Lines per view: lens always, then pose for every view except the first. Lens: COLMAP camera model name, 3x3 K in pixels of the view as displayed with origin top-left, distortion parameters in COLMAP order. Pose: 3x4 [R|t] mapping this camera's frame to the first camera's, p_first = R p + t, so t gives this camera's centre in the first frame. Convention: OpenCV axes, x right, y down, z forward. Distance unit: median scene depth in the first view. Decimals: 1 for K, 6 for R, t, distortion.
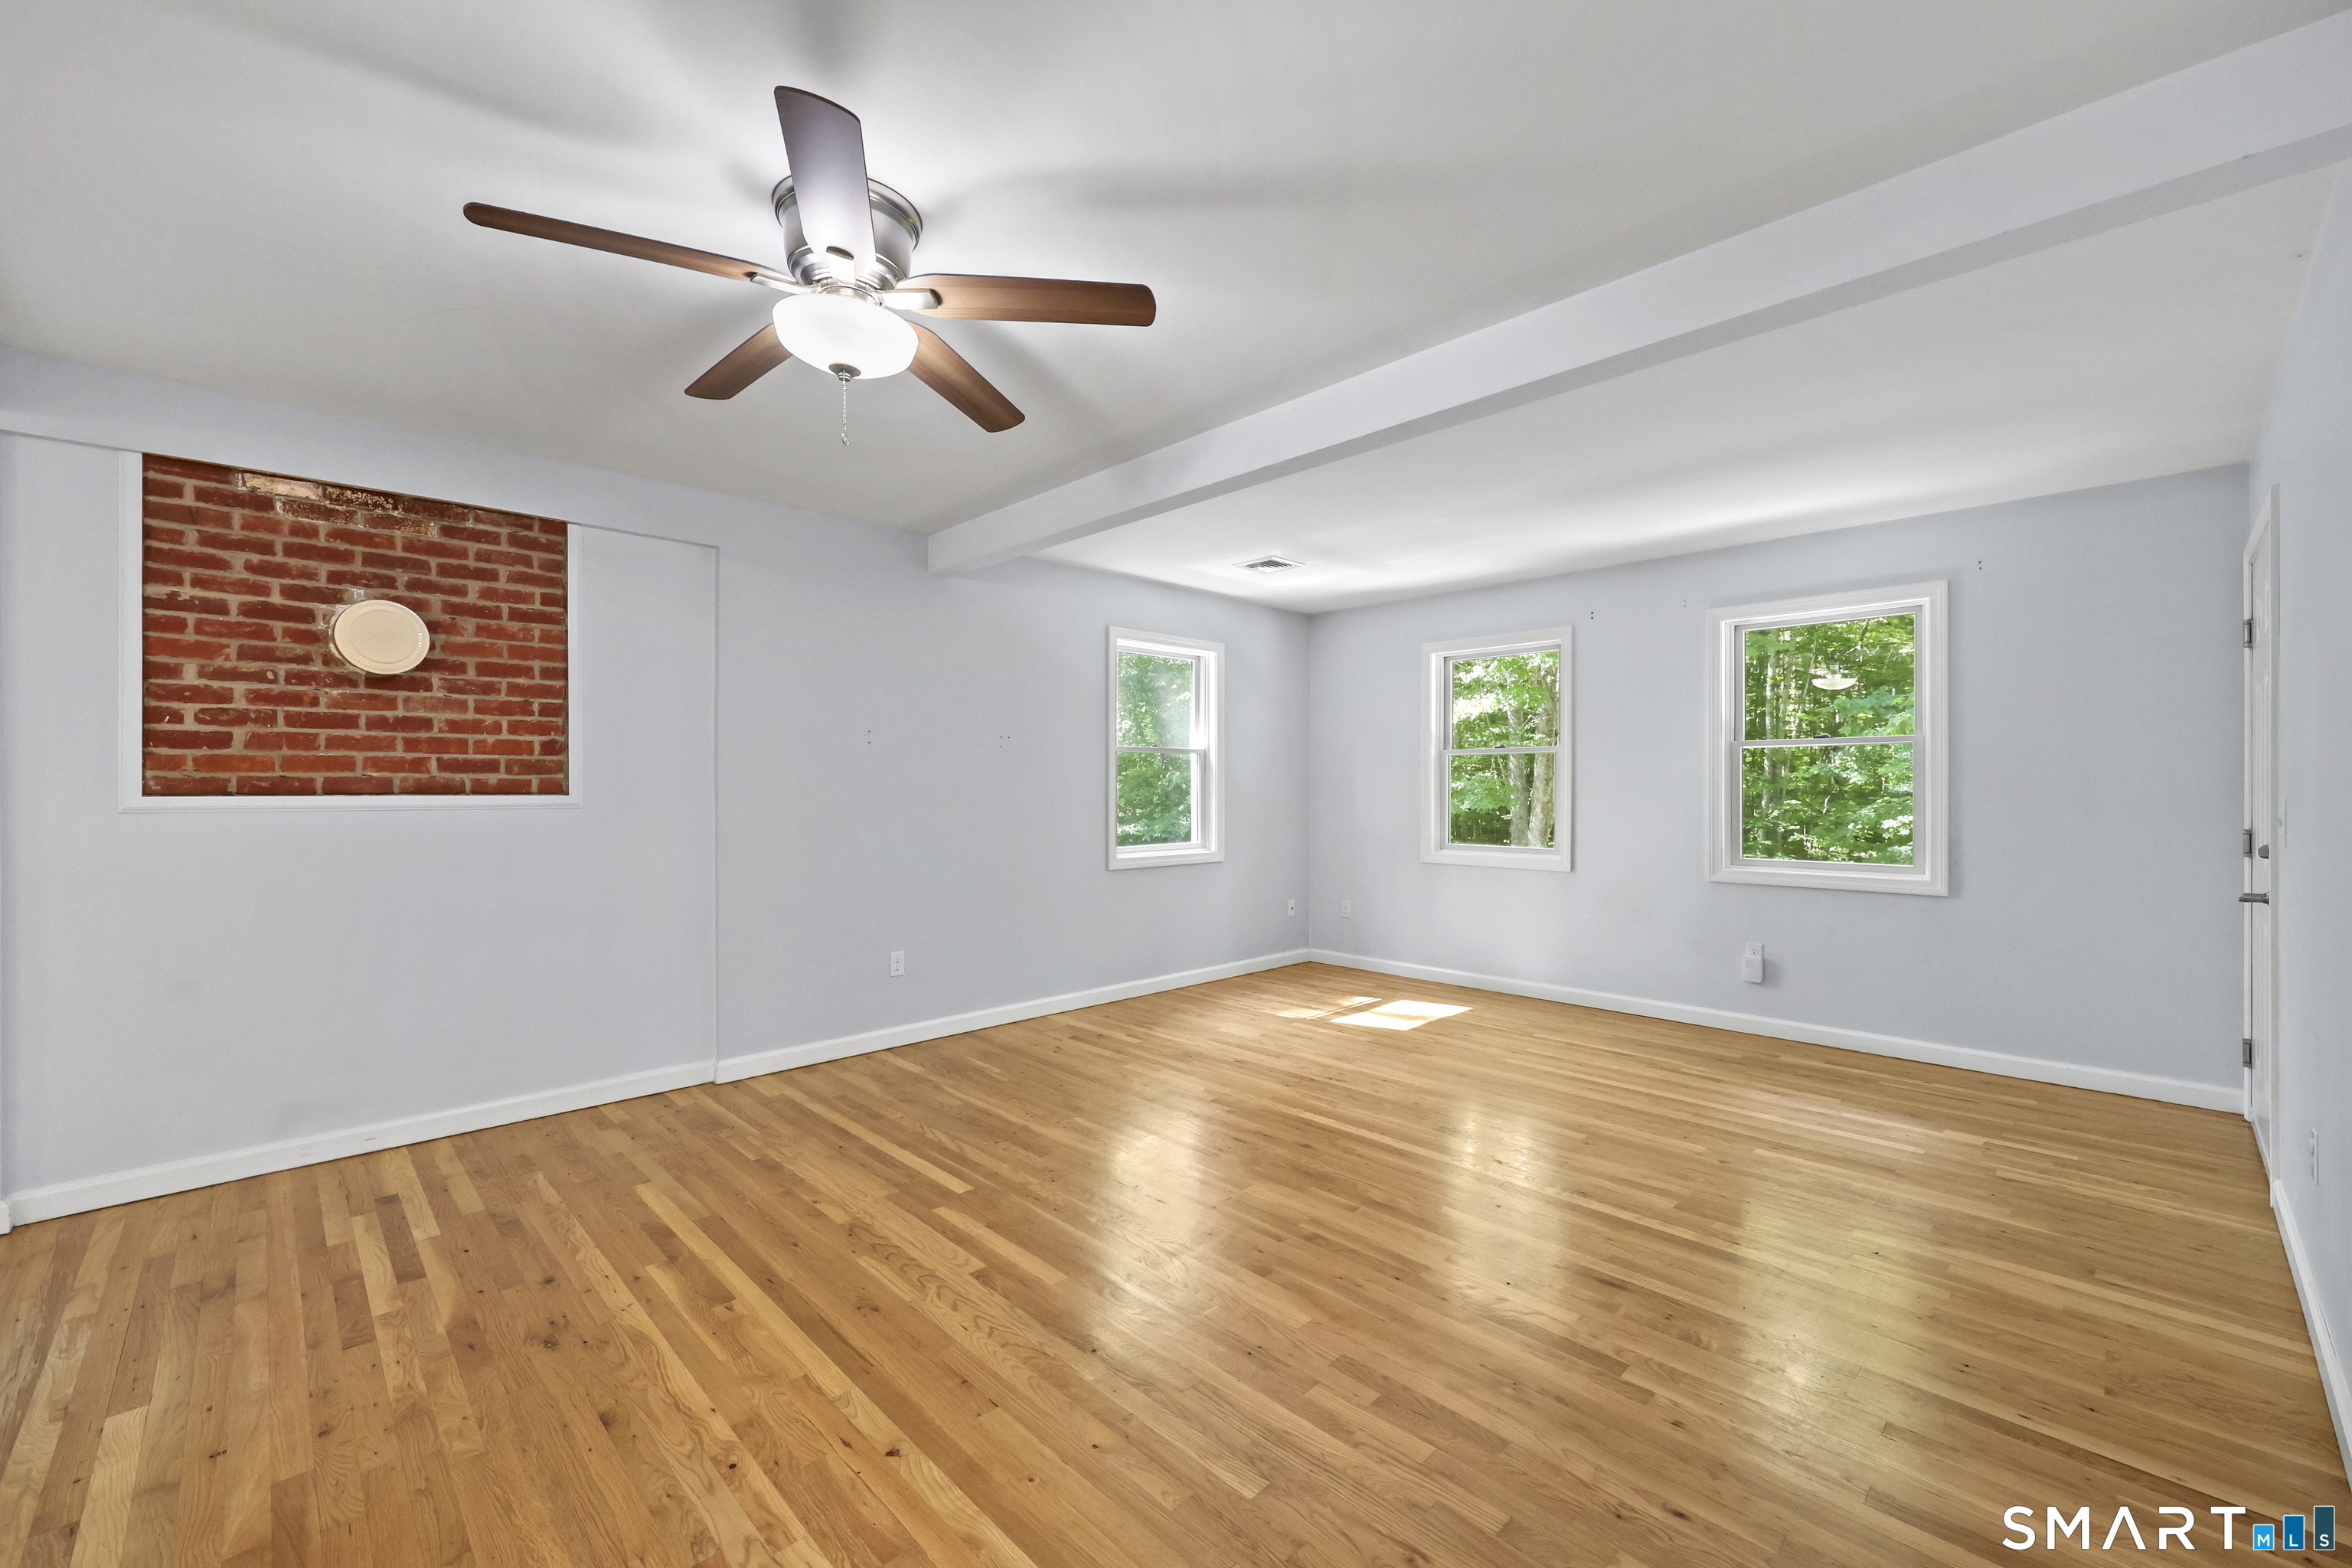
lens RADIAL K [[945.6, 0, 1174.0], [0, 945.6, 788.8], [0, 0, 1]] dist [-0.000724, -0.000278]
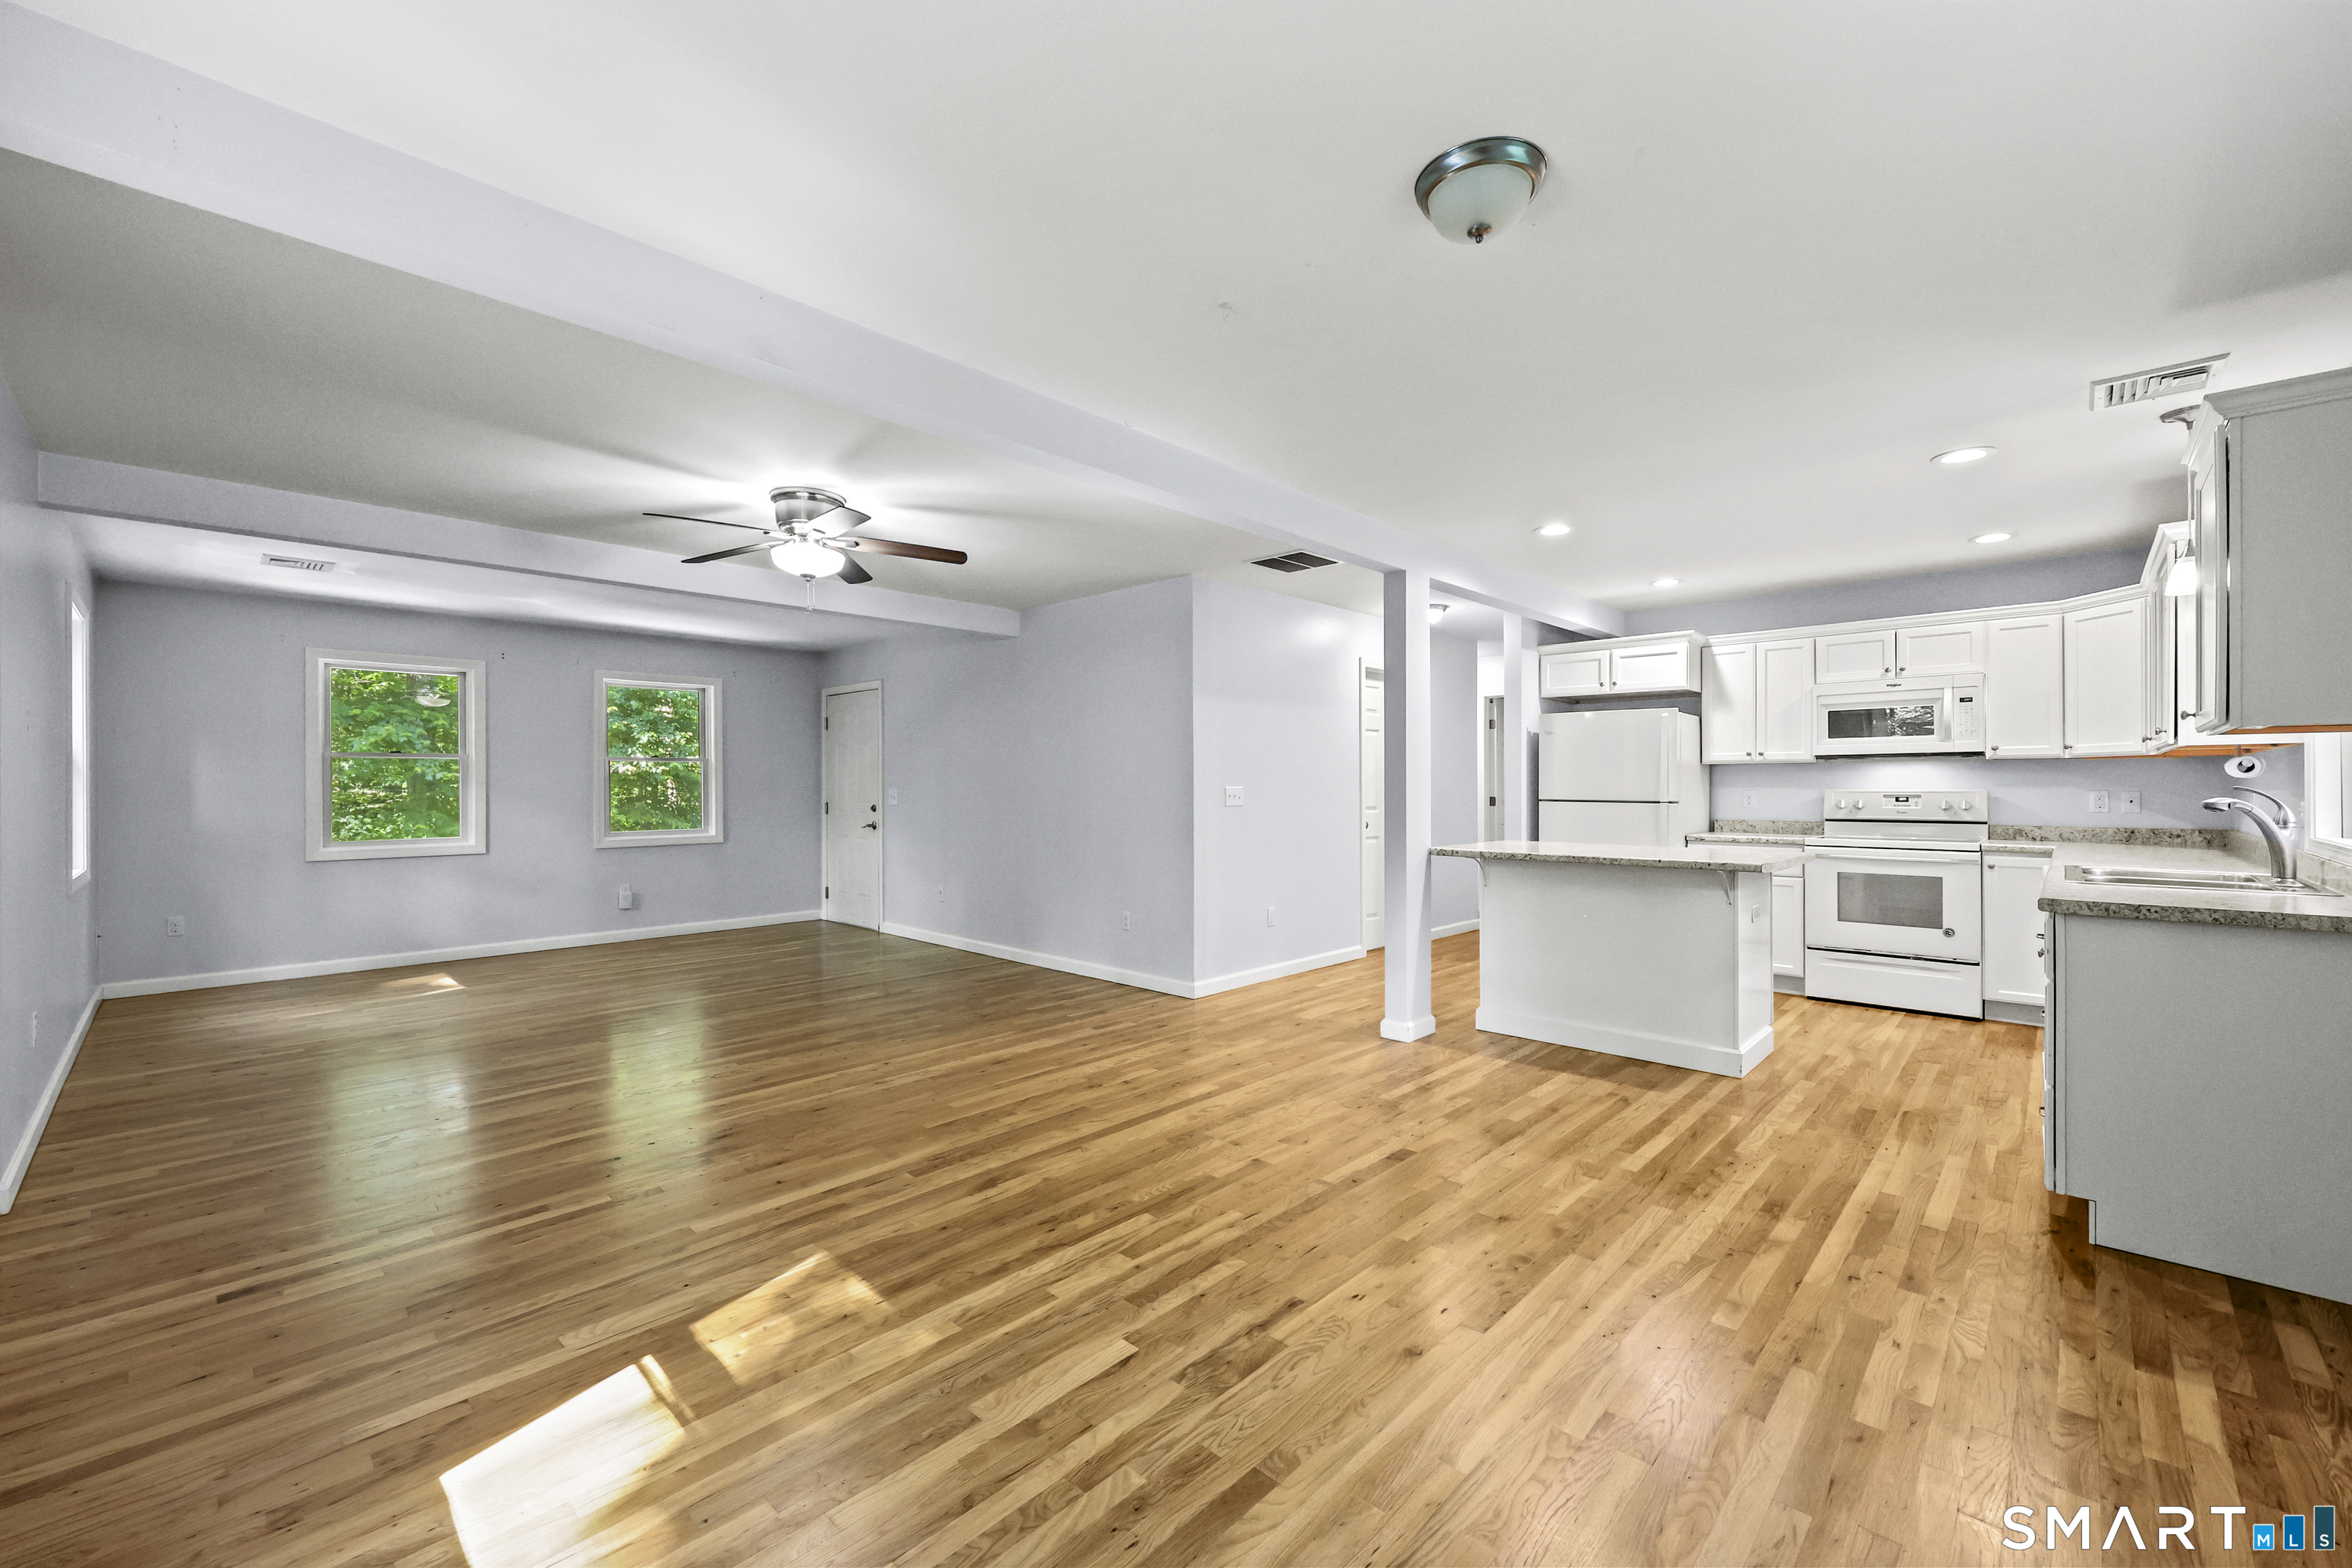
lens RADIAL K [[945.6, 0, 1180.9], [0, 945.6, 781.9], [0, 0, 1]] dist [-0.000724, -0.000278]
pose [[-0.044349, 0.004693, 0.999005, -1.511240], [0.003792, 0.999983, -0.004529, 0.002492], [-0.999009, 0.003587, -0.044366, 0.198074]]
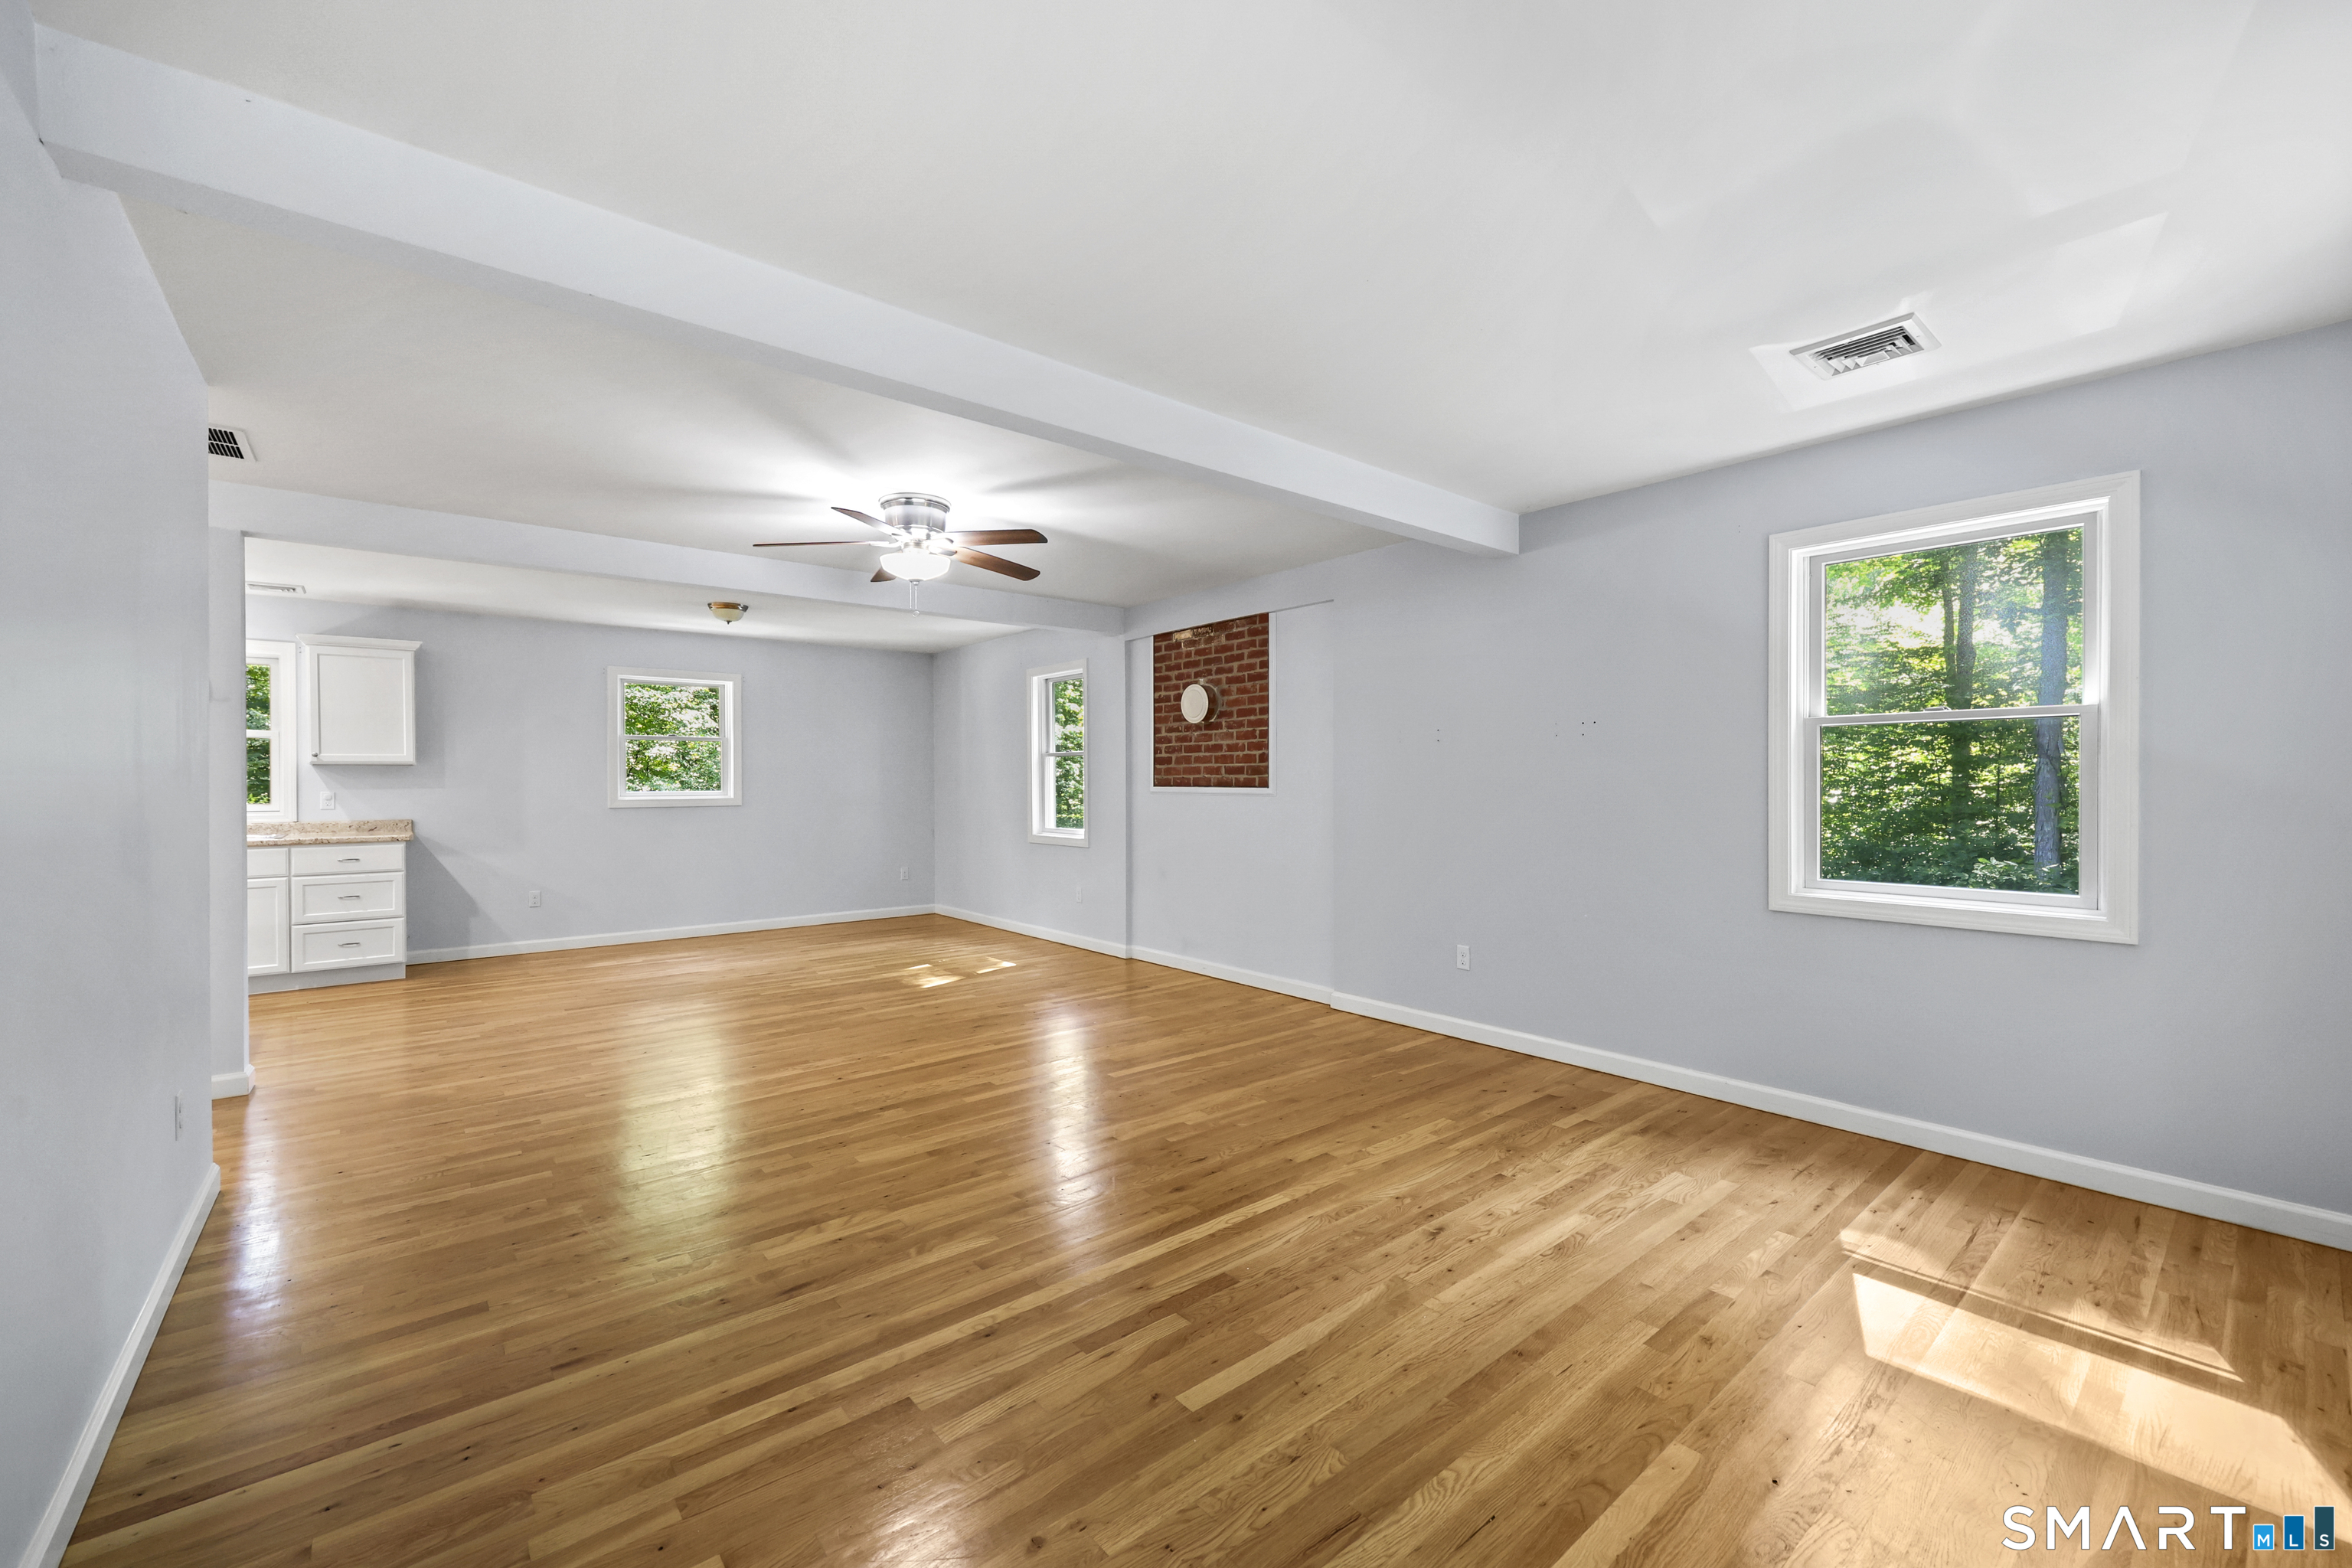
lens RADIAL K [[945.6, 0, 1170.8], [0, 945.6, 789.1], [0, 0, 1]] dist [-0.000724, -0.000278]
pose [[-0.078597, 0.010588, -0.996850, 1.055475], [0.000804, 0.999944, 0.010557, -0.008947], [0.996906, 0.000028, -0.078601, 1.094851]]
